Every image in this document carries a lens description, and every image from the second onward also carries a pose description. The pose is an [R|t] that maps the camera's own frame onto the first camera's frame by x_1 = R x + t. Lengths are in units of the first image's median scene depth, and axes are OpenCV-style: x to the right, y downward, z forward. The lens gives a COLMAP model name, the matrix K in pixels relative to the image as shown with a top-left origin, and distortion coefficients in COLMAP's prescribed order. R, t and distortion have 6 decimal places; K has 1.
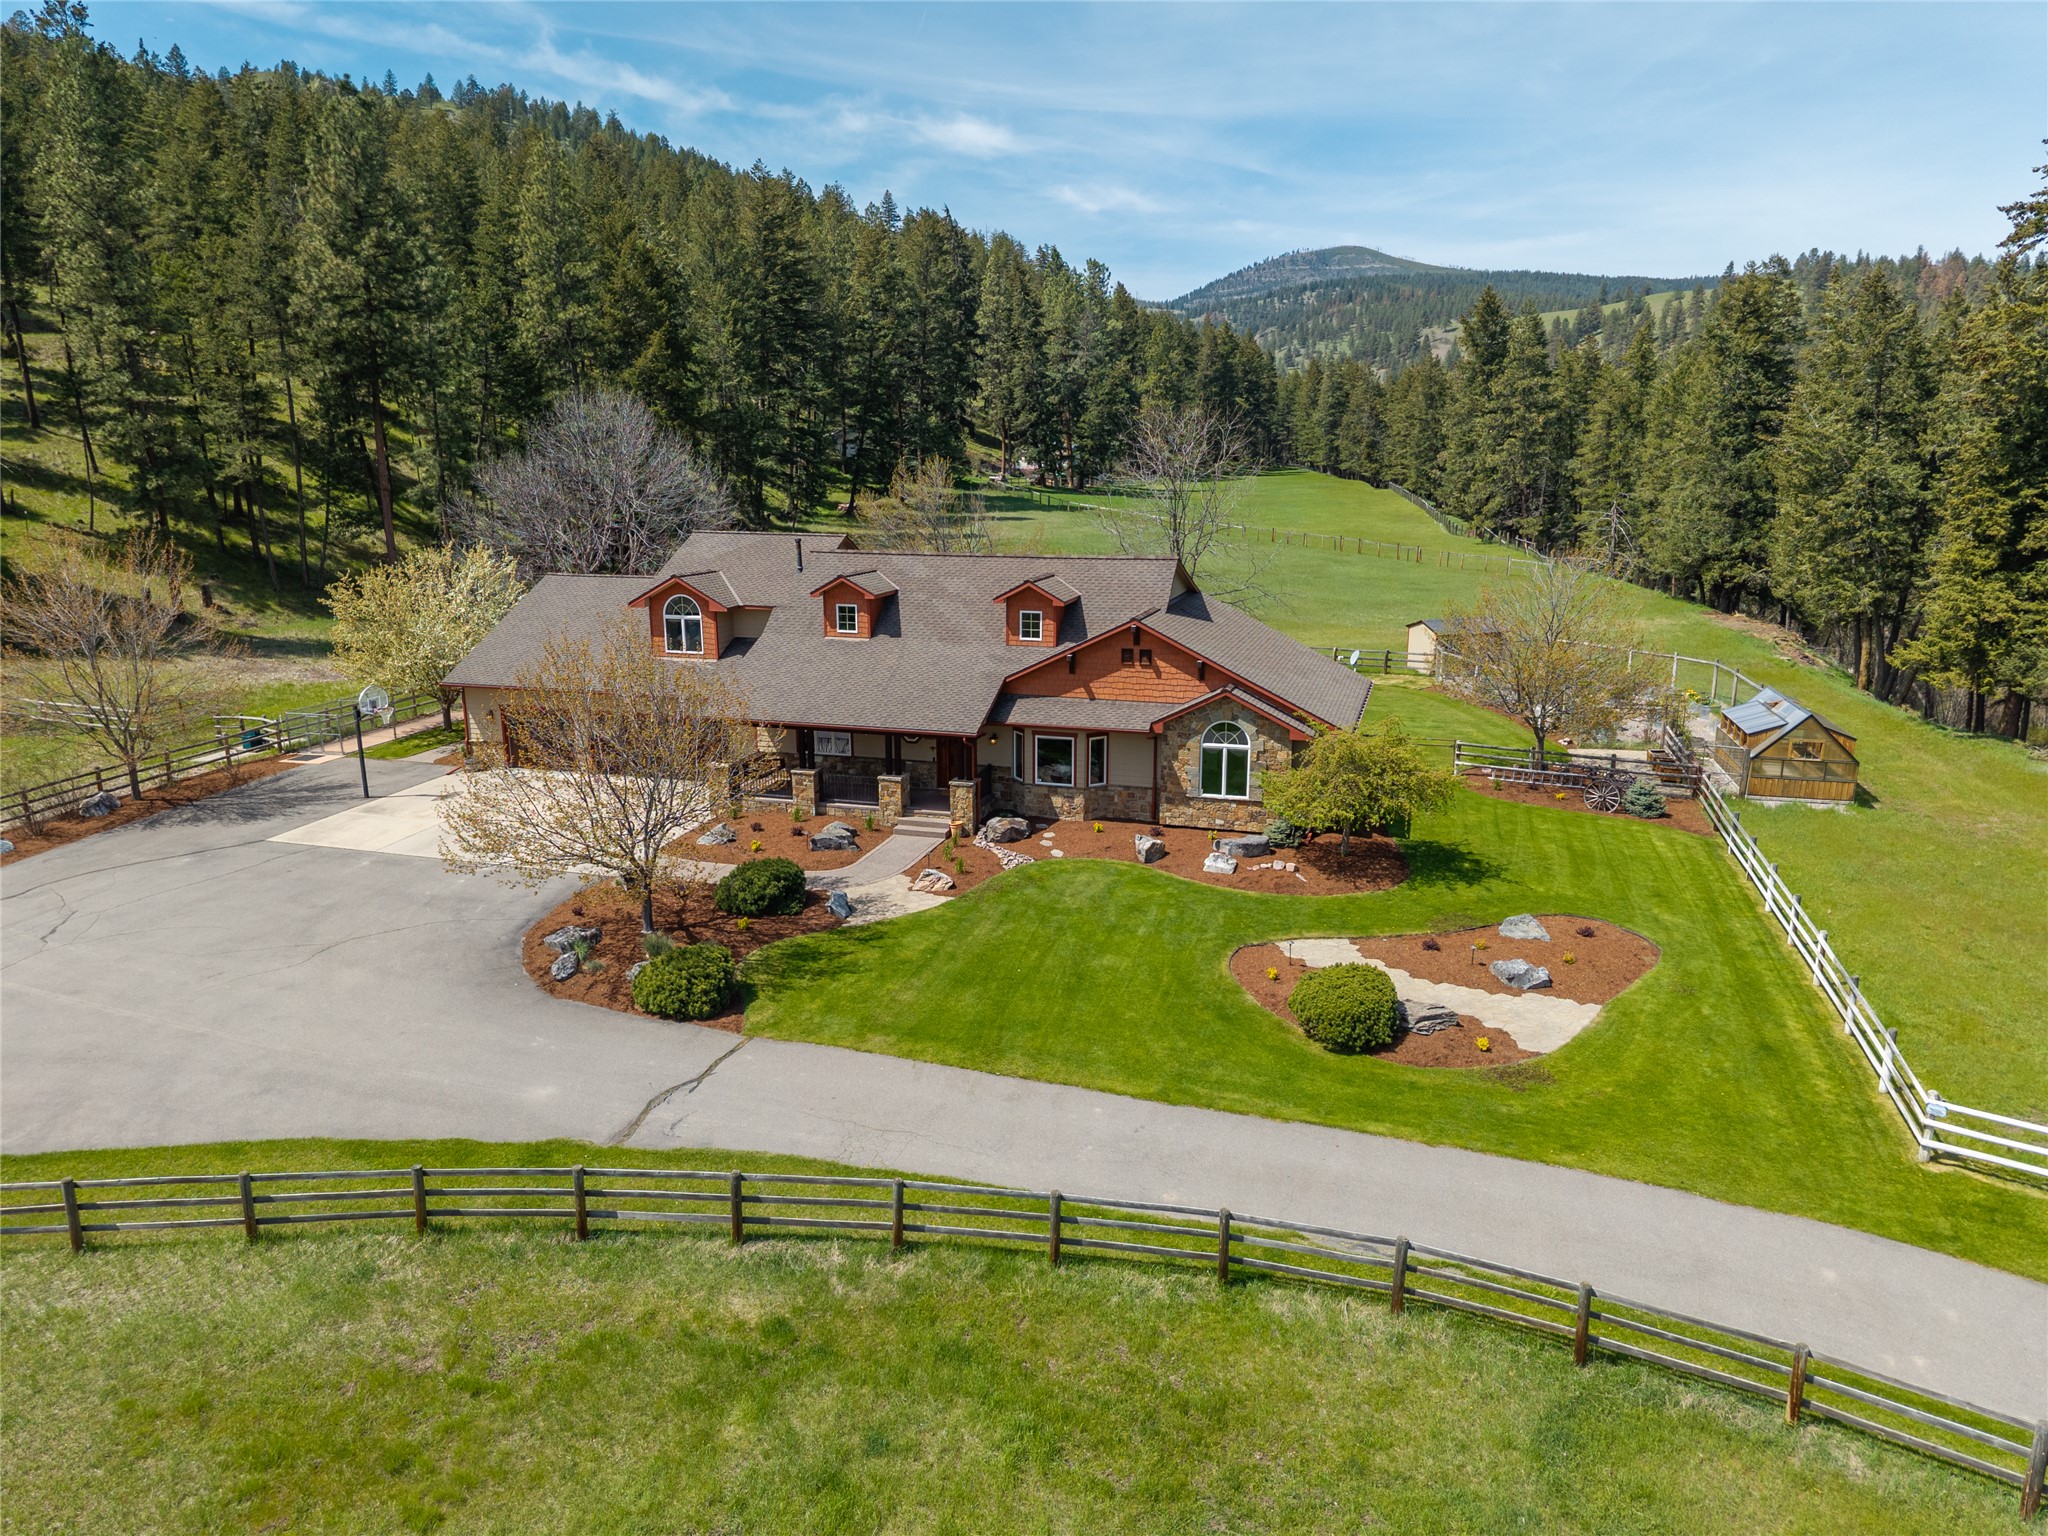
lens RADIAL K [[1376.9, 0, 1019.3], [0, 1376.9, 764.2], [0, 0, 1]] dist [0.027858, -0.020639]
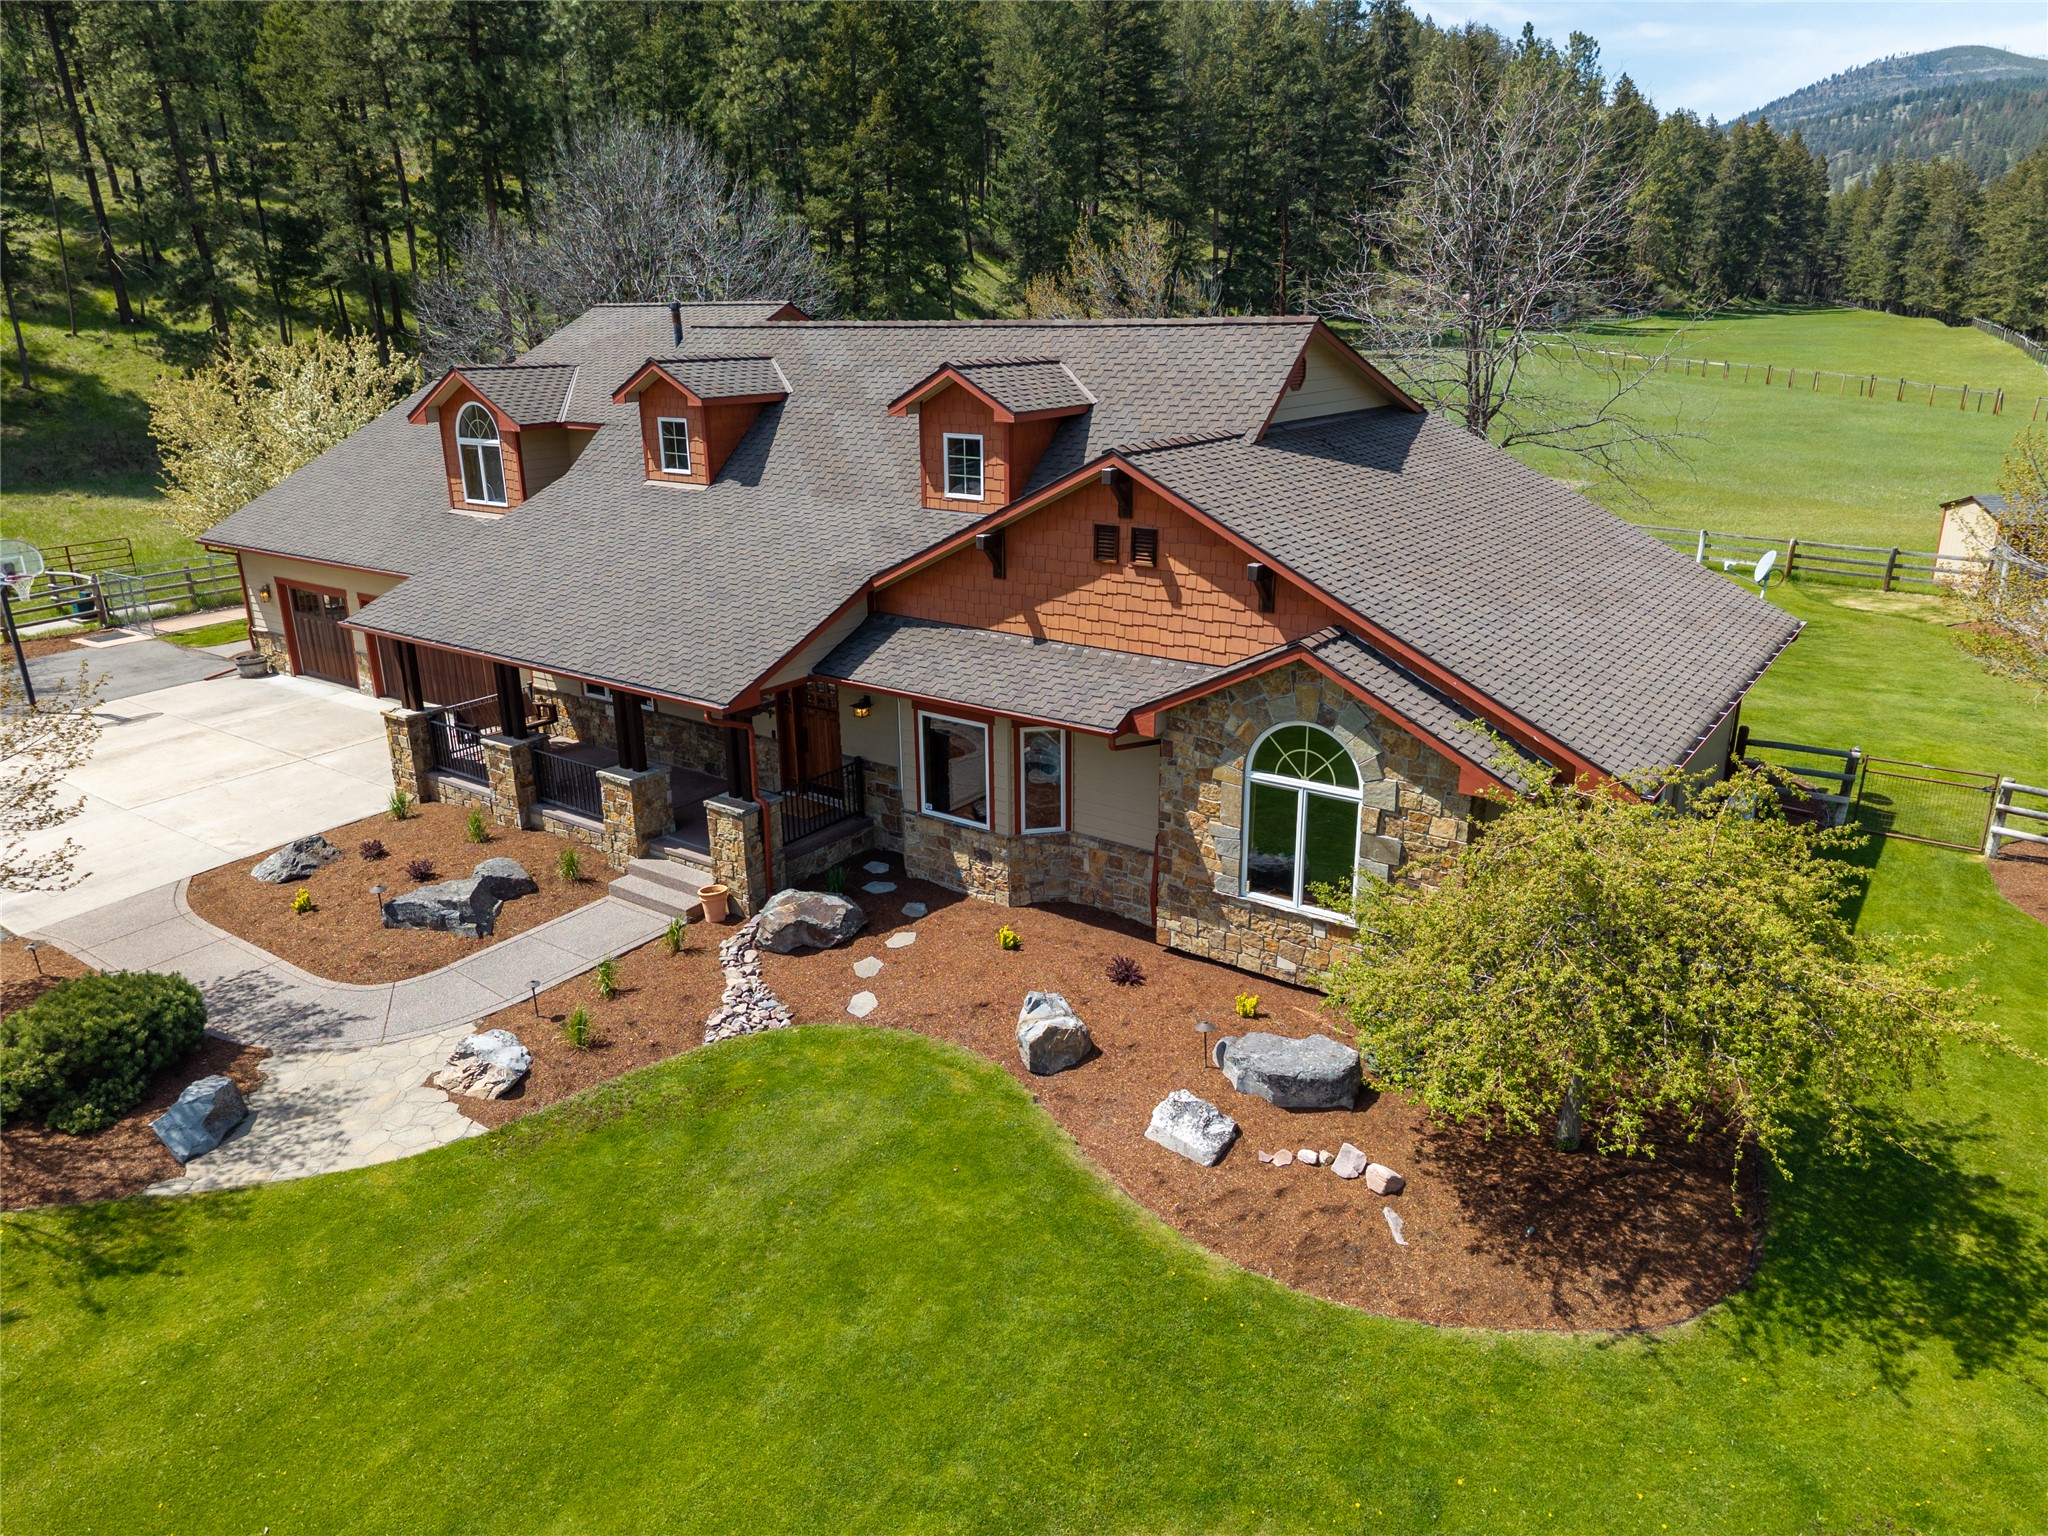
lens RADIAL K [[1376.6, 0, 1016.8], [0, 1376.6, 767.8], [0, 0, 1]] dist [0.003205, 0.001314]
pose [[0.945247, 0.093933, -0.312545, 0.166477], [-0.062838, 0.992148, 0.108141, -0.047578], [0.320248, -0.082580, 0.943727, 0.517229]]
